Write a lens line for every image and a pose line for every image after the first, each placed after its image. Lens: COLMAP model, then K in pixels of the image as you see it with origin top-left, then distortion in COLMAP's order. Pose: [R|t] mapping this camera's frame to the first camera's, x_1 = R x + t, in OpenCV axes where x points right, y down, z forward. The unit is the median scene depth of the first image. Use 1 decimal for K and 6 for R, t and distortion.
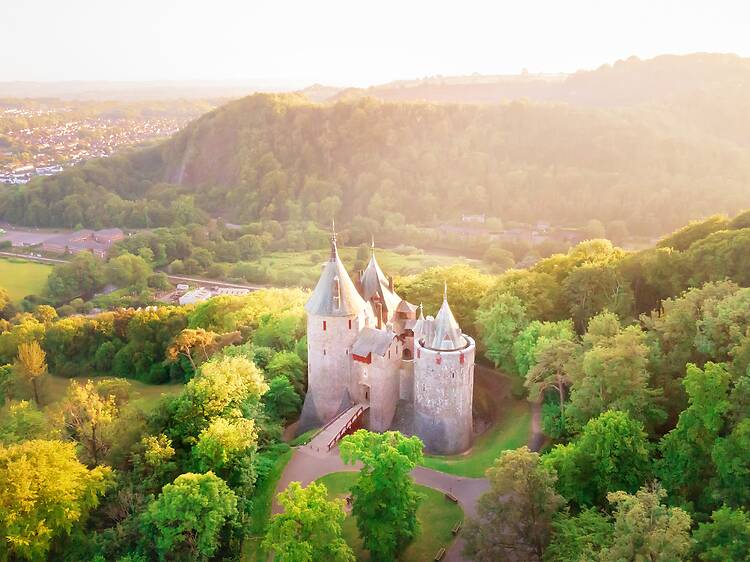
lens RADIAL K [[683.2, 0, 375.0], [0, 683.2, 281.0], [0, 0, 1]] dist [0.000569, -0.001651]
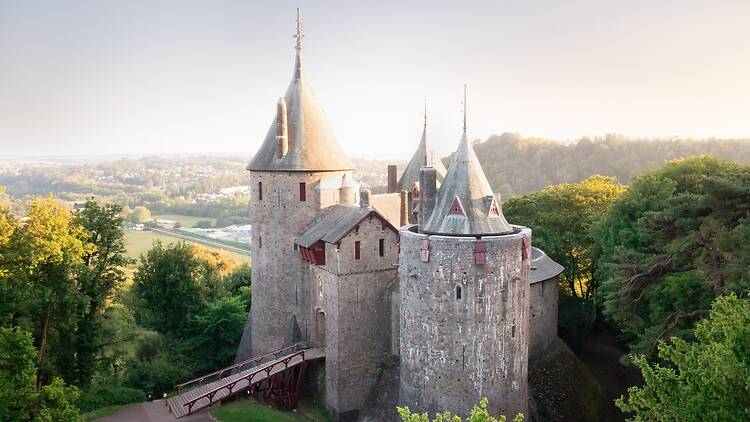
lens RADIAL K [[608.7, 0, 375.0], [0, 608.7, 211.0], [0, 0, 1]] dist [-0.000140, 0.000526]
pose [[0.911065, 0.045253, -0.409772, 0.212383], [-0.124876, 0.977555, -0.169685, 0.152466], [0.392896, 0.205765, 0.896267, 0.593880]]
